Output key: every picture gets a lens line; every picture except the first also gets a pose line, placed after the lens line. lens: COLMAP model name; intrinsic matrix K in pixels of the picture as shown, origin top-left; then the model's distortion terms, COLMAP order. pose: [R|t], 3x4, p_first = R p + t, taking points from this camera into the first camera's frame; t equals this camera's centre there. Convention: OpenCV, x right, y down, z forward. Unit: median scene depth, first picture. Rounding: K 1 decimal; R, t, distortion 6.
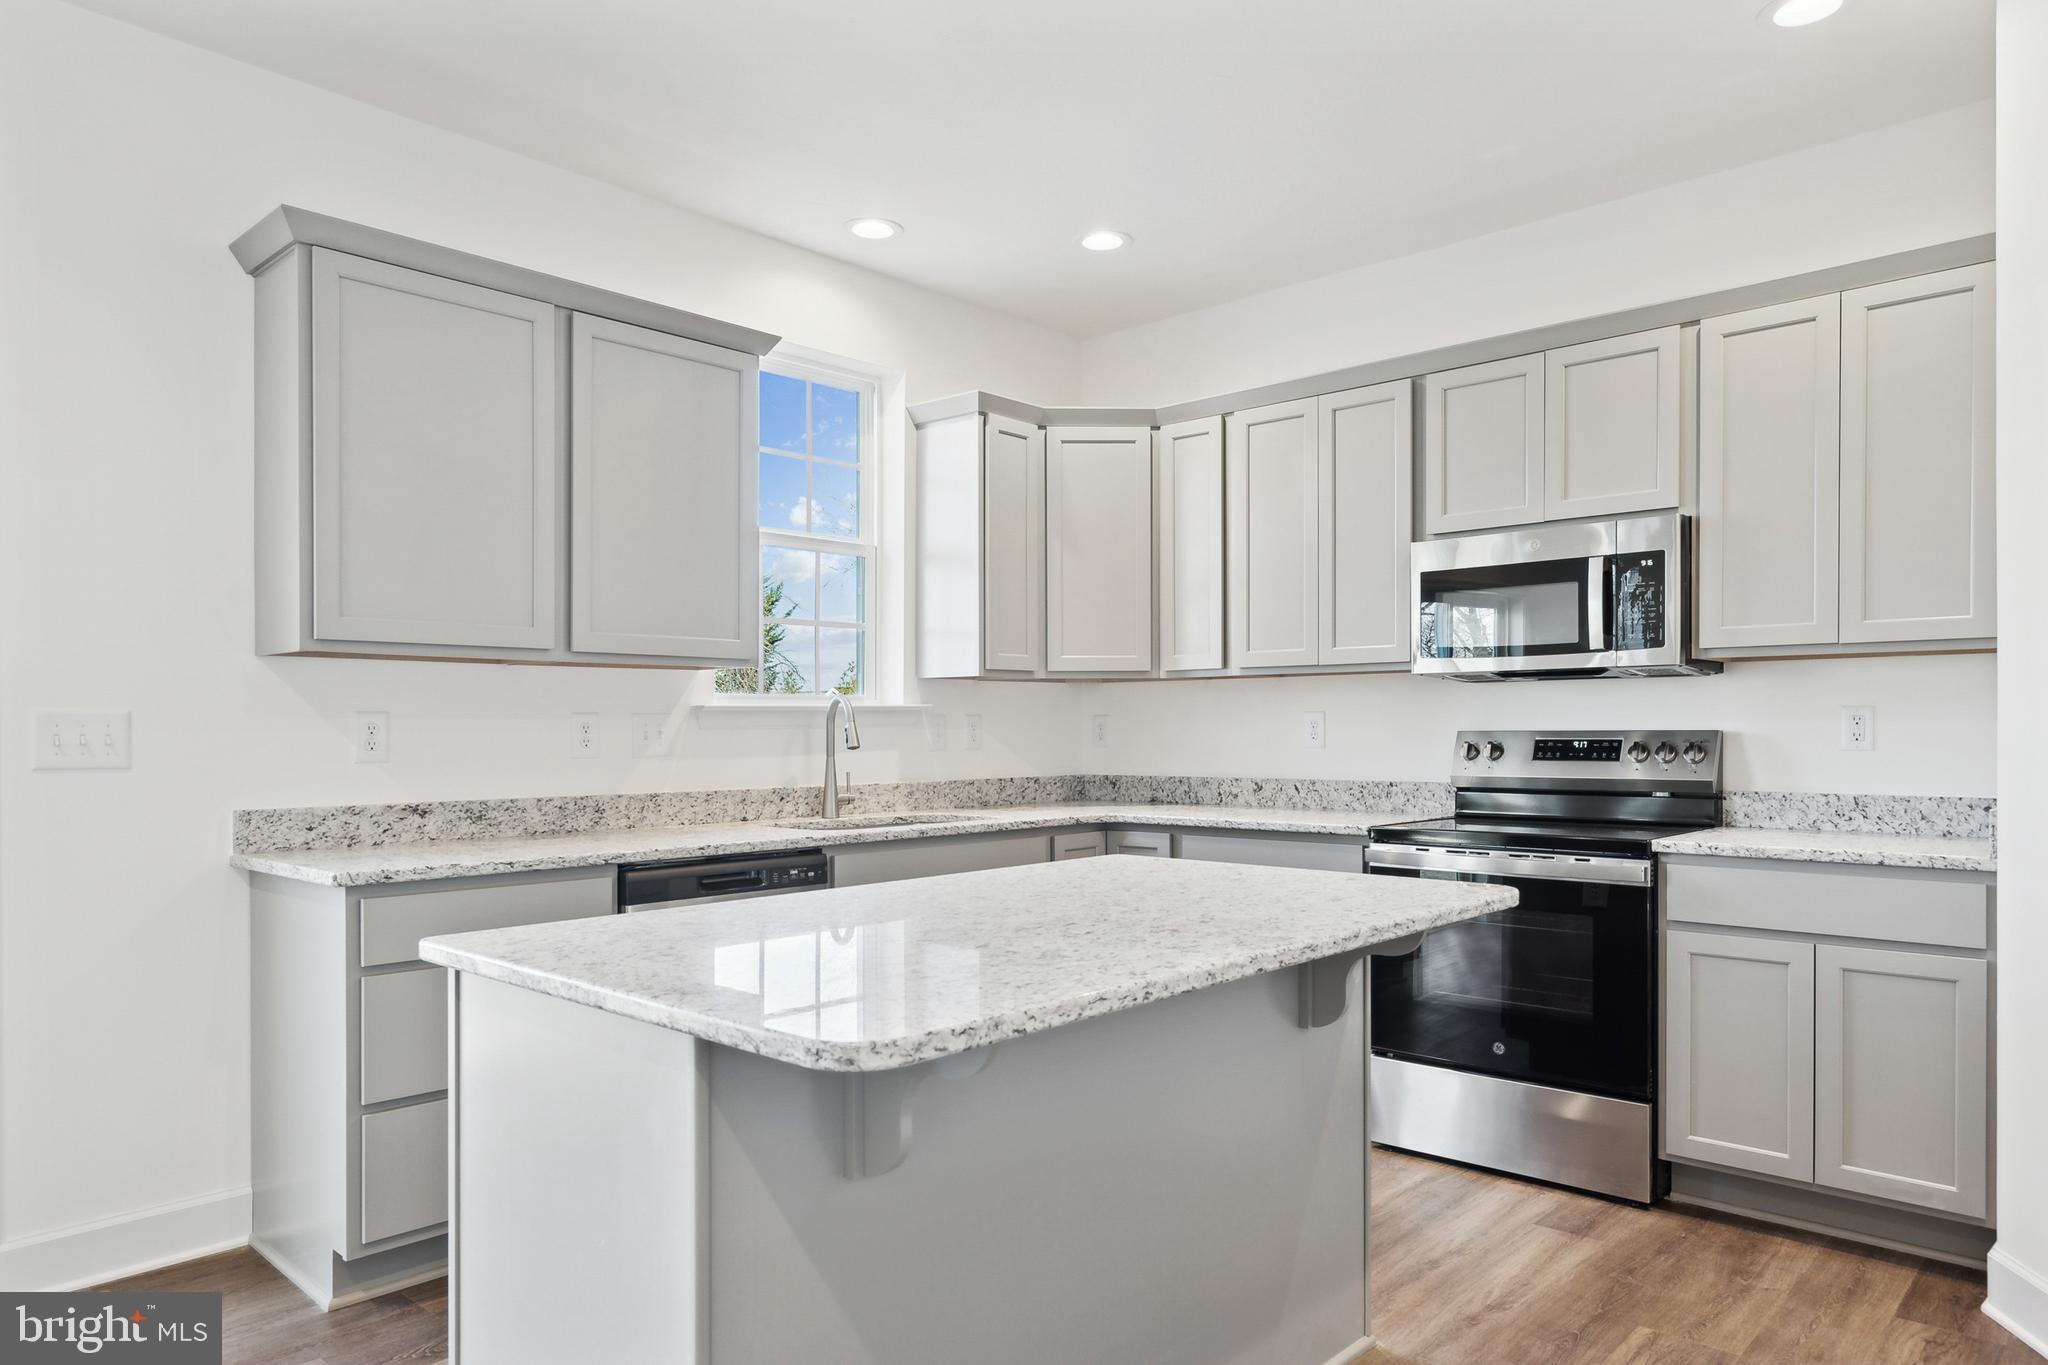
lens RADIAL K [[1357.8, 0, 940.7], [0, 1357.8, 734.8], [0, 0, 1]] dist [-0.006888, -0.002867]
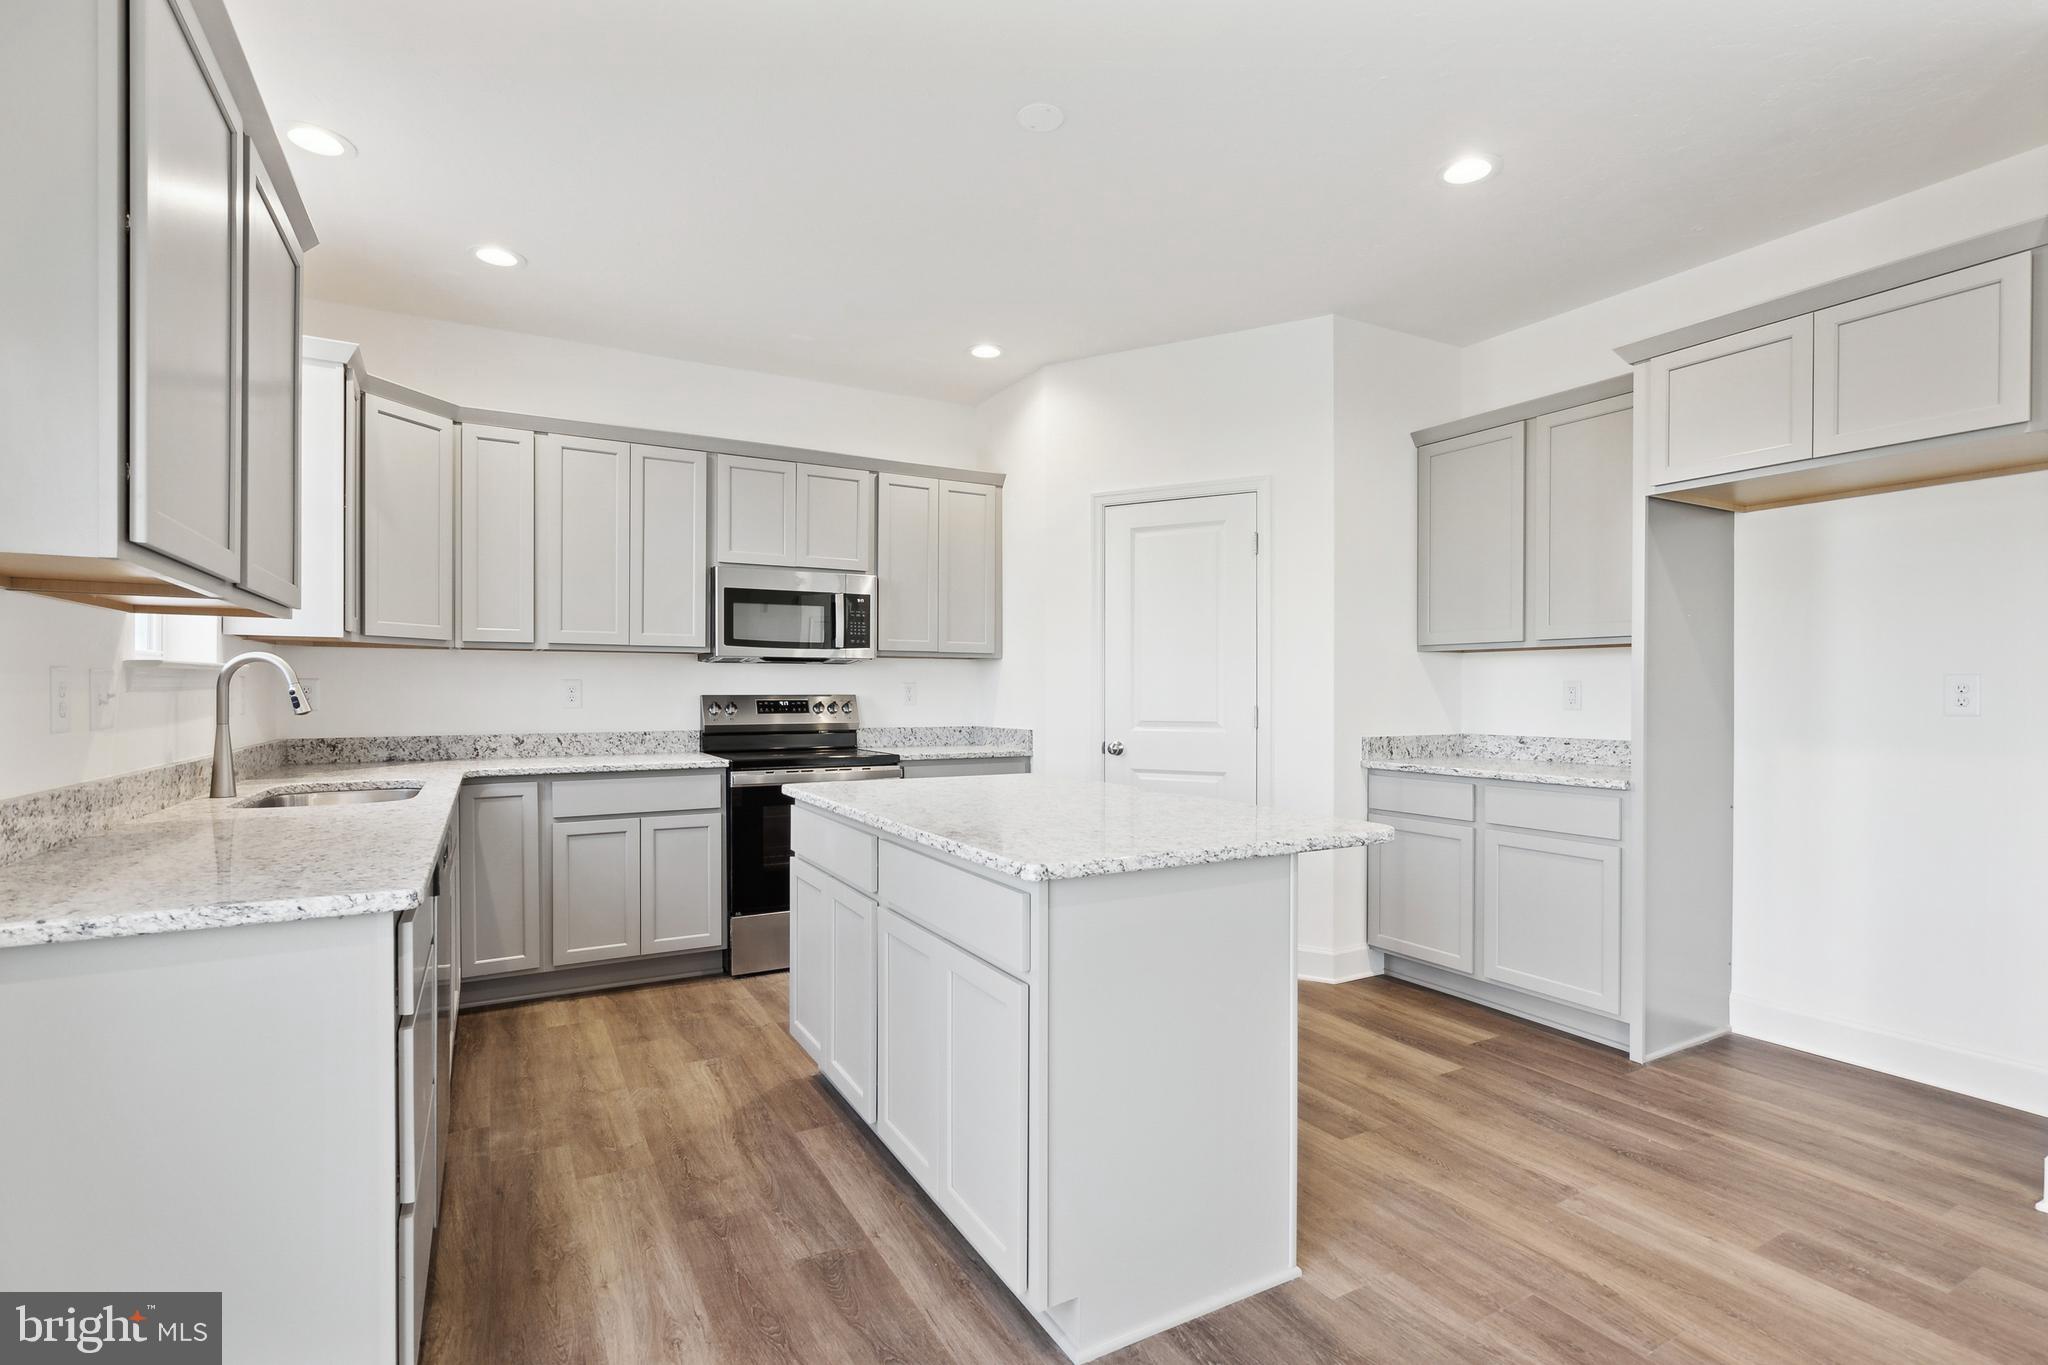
lens RADIAL K [[958.9, 0, 1022.2], [0, 958.9, 687.6], [0, 0, 1]] dist [-0.005210, 0.001089]
pose [[0.257574, 0.014382, 0.966152, -0.529038], [0.005404, 0.999852, -0.016325, 0.007954], [-0.966243, 0.009426, 0.257458, 0.388809]]
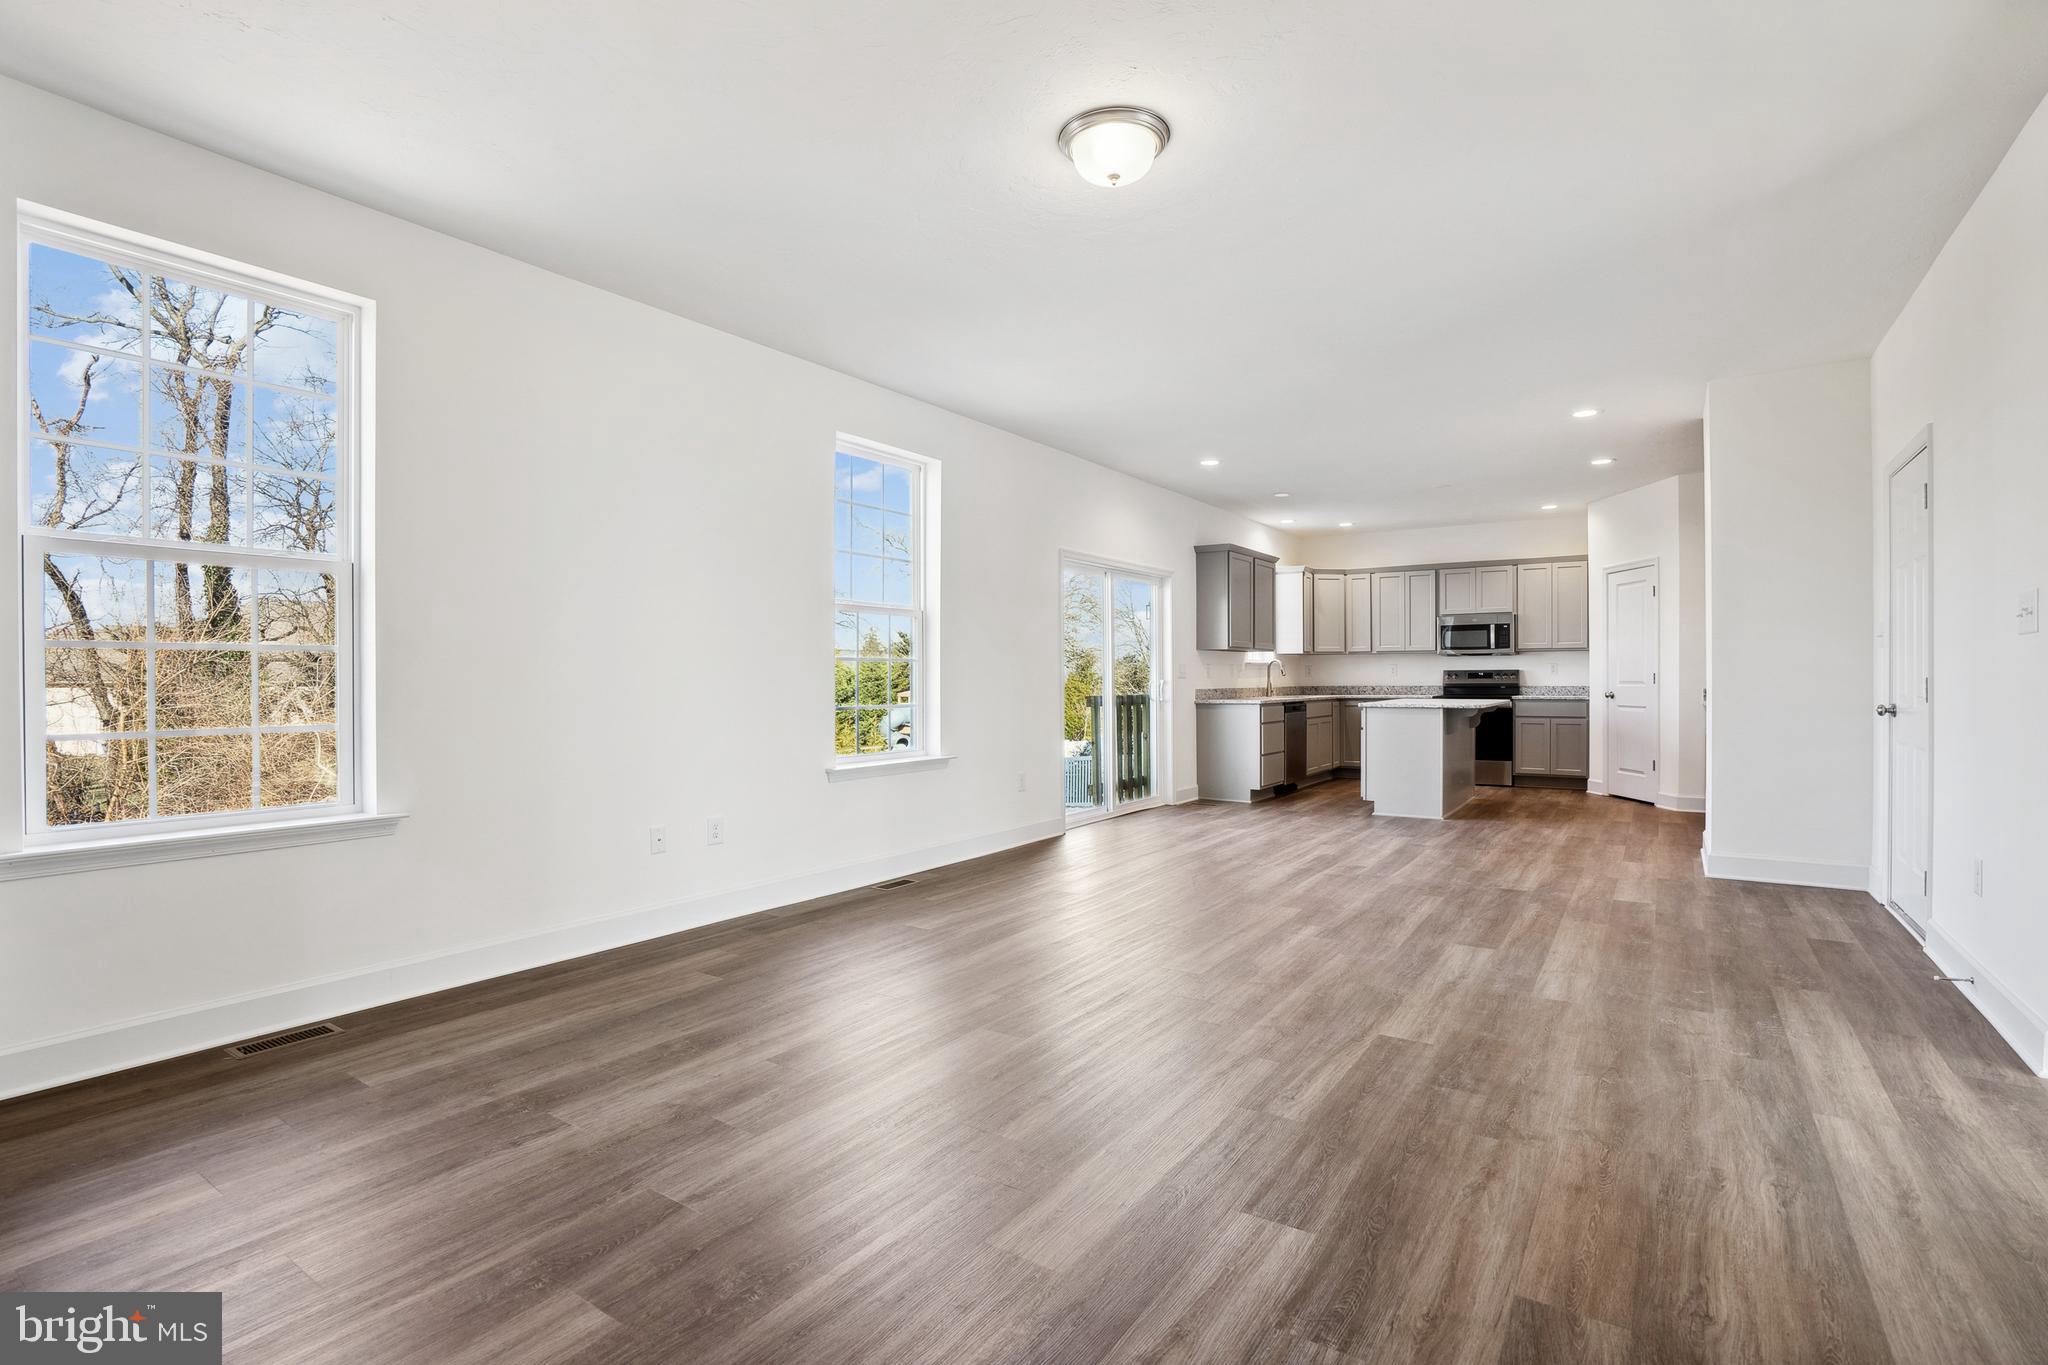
lens RADIAL K [[958.9, 0, 1028.3], [0, 958.9, 673.6], [0, 0, 1]] dist [-0.005210, 0.001089]
pose [[0.978207, 0.005630, 0.207557, -1.147744], [-0.002543, 0.999882, -0.015137, 0.044681], [-0.207618, 0.014279, 0.978106, -1.160566]]
